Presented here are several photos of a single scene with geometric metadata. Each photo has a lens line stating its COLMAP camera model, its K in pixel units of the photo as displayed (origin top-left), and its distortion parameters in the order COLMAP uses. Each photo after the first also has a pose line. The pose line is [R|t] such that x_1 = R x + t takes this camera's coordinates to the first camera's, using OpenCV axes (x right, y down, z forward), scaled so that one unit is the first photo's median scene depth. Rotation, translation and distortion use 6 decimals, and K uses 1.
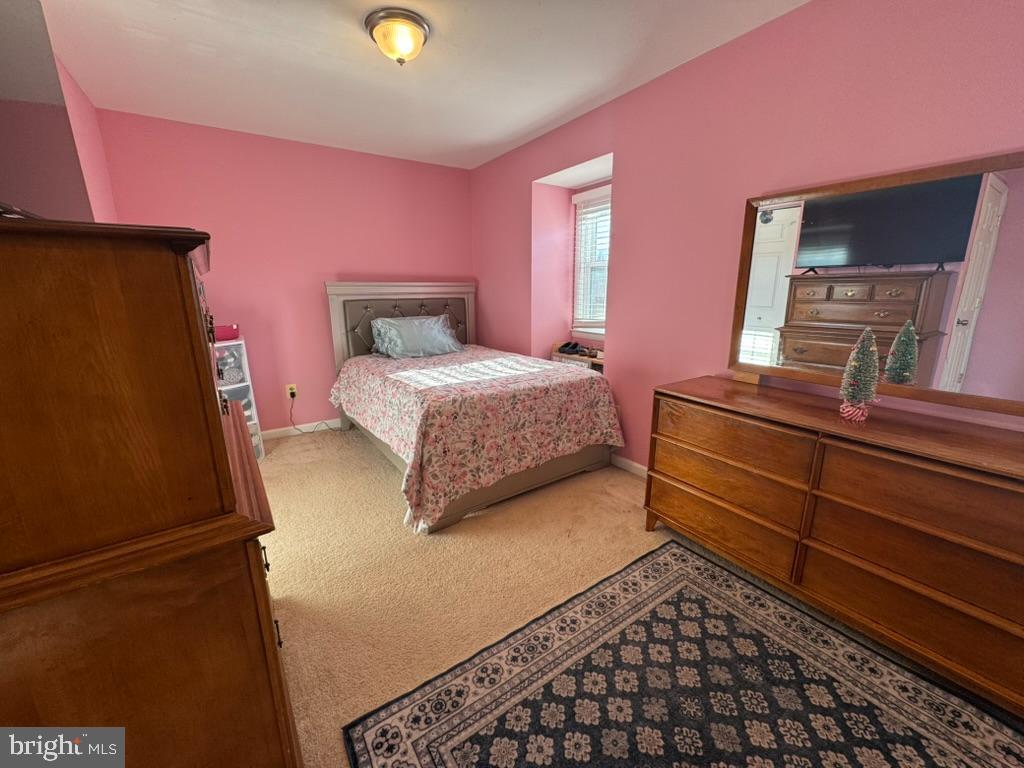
lens RADIAL K [[408.4, 0, 509.5], [0, 408.4, 384.6], [0, 0, 1]] dist [-0.000538, -0.000182]
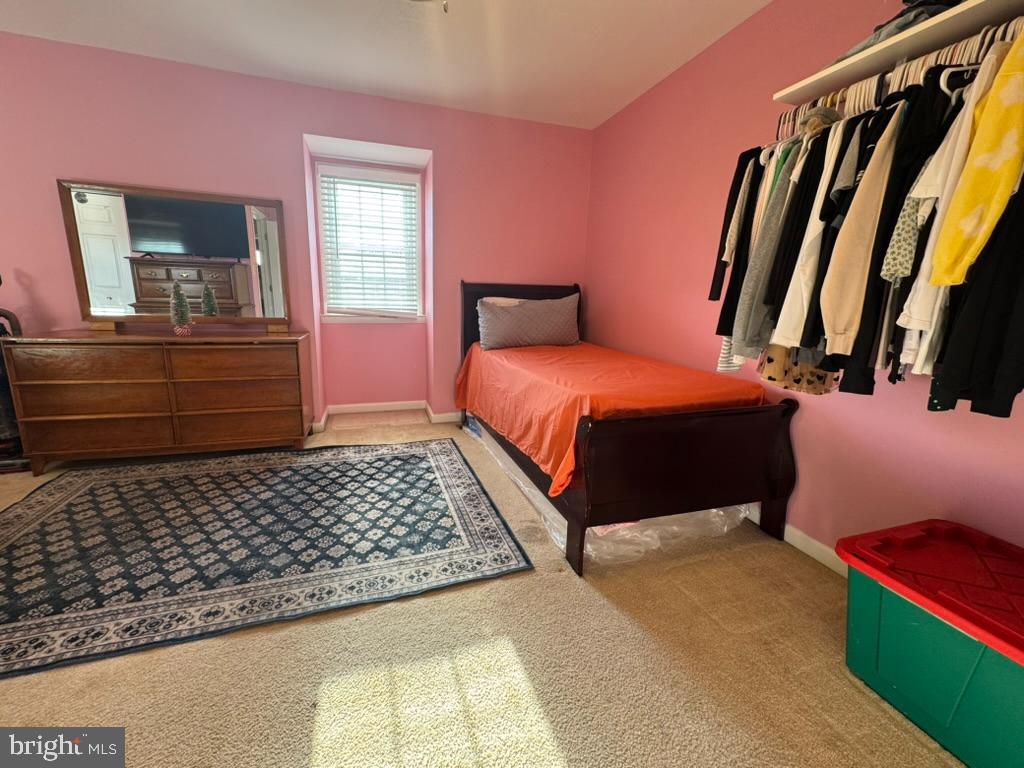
lens RADIAL K [[408.4, 0, 509.9], [0, 408.4, 383.9], [0, 0, 1]] dist [-0.000538, -0.000182]
pose [[0.265867, -0.183621, 0.946360, -0.172902], [0.182371, 0.973545, 0.137661, 0.118569], [-0.946602, 0.135989, 0.292321, -0.296841]]
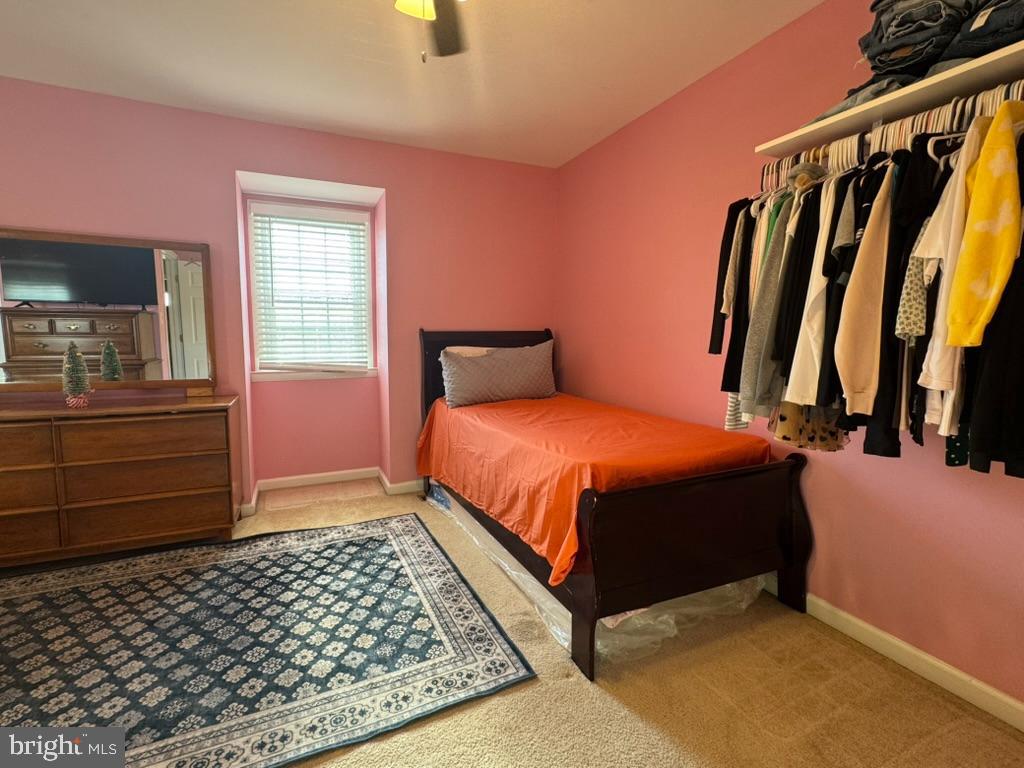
lens RADIAL K [[463.3, 0, 509.6], [0, 463.3, 385.4], [0, 0, 1]] dist [-0.000588, -0.000014]
pose [[0.161470, -0.093702, 0.982419, -0.173877], [0.213208, 0.975285, 0.057979, 0.093587], [-0.963571, 0.200098, 0.177457, -0.268692]]
